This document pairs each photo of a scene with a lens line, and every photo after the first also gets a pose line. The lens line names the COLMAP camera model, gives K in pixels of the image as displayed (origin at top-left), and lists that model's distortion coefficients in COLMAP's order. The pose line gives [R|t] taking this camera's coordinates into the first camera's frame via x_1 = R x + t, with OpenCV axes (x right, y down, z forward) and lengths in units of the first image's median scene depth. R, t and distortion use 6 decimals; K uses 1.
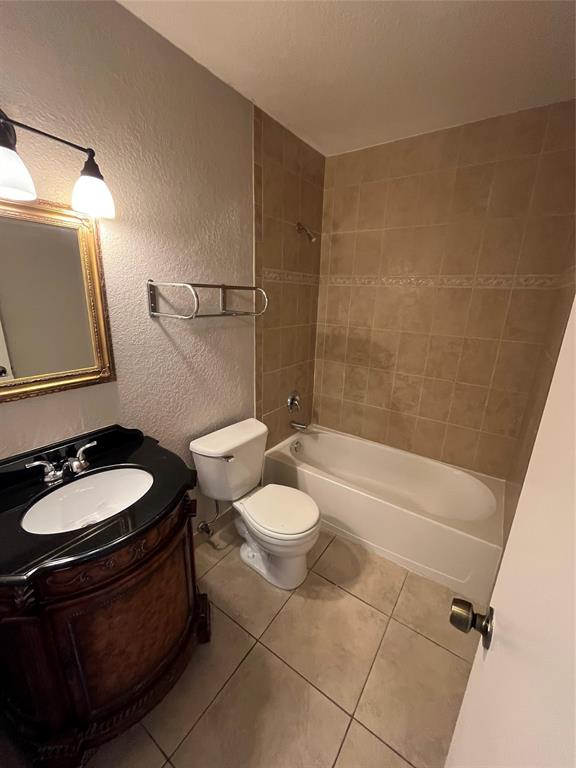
lens RADIAL K [[312.7, 0, 288.0], [0, 312.7, 384.0], [0, 0, 1]] dist [-0.001607, -0.000407]
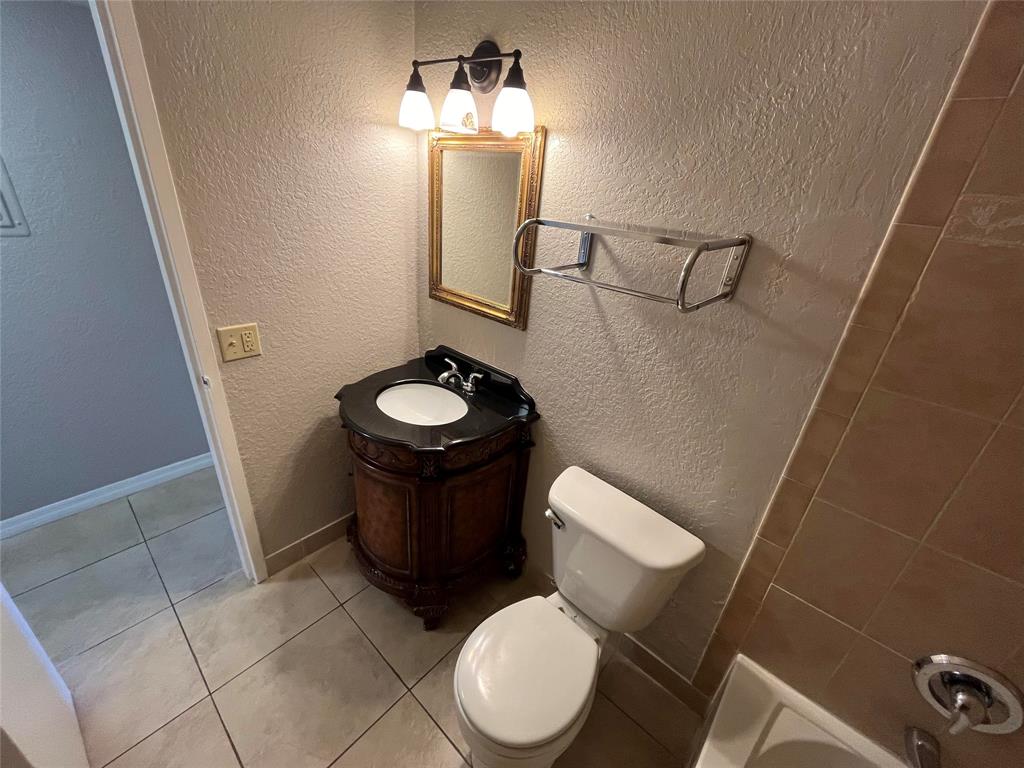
lens RADIAL K [[410.8, 0, 514.1], [0, 410.8, 383.6], [0, 0, 1]] dist [-0.002998, -0.000212]
pose [[-0.098471, 0.383180, -0.918410, 0.506174], [-0.365311, 0.844543, 0.391529, -0.296929], [0.925663, 0.374059, 0.056817, 0.885405]]
